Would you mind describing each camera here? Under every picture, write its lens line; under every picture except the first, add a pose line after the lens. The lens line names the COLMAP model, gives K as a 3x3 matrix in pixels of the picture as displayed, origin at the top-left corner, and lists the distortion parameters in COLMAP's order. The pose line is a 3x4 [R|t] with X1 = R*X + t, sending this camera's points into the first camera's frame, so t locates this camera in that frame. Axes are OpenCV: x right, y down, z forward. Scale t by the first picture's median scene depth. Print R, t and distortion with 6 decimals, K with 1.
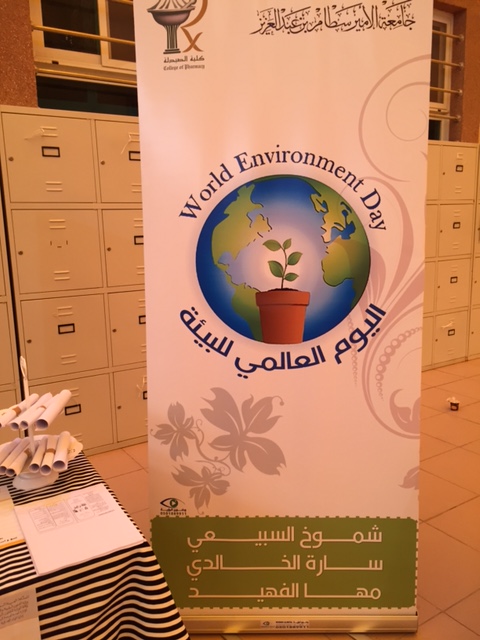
lens RADIAL K [[550.7, 0, 238.4], [0, 550.7, 313.3], [0, 0, 1]] dist [0.074138, -0.086752]
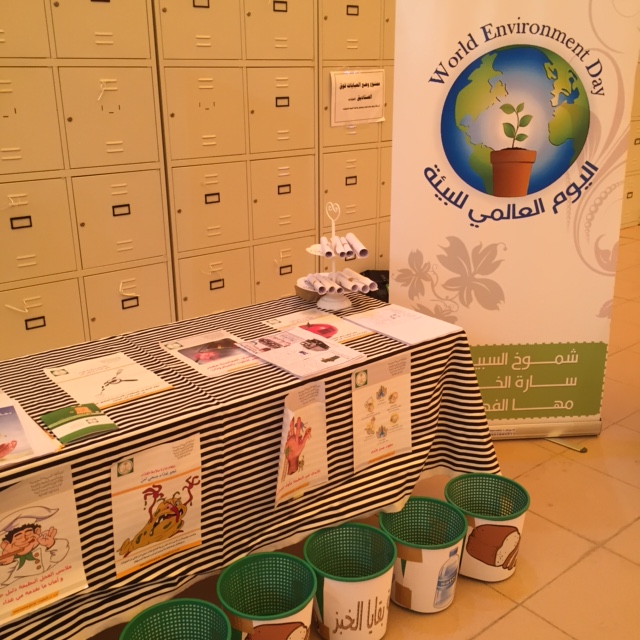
lens RADIAL K [[731.0, 0, 319.4], [0, 731.0, 316.6], [0, 0, 1]] dist [0.042826, 0.000000]
pose [[0.992895, -0.022741, 0.116802, -0.501641], [0.004718, 0.988320, 0.152318, 0.066814], [-0.118902, -0.150685, 0.981405, -0.504160]]
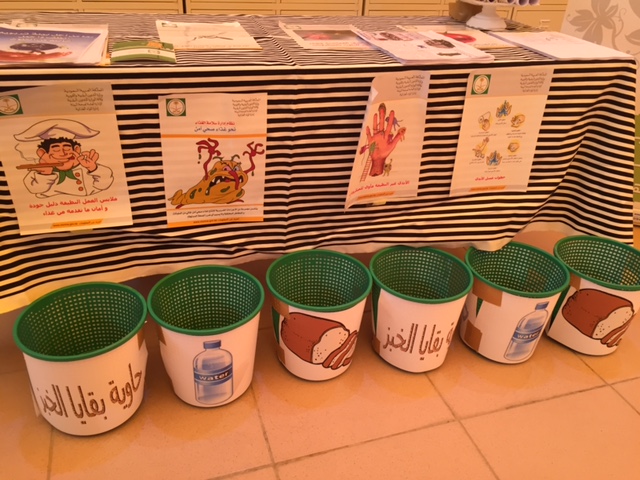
lens RADIAL K [[550.7, 0, 320.6], [0, 550.7, 237.8], [0, 0, 1]] dist [0.074138, -0.086752]
pose [[0.964260, 0.191118, -0.183512, -0.339820], [-0.115210, 0.926140, 0.359153, 0.280259], [0.238599, -0.325174, 0.915059, -0.193593]]
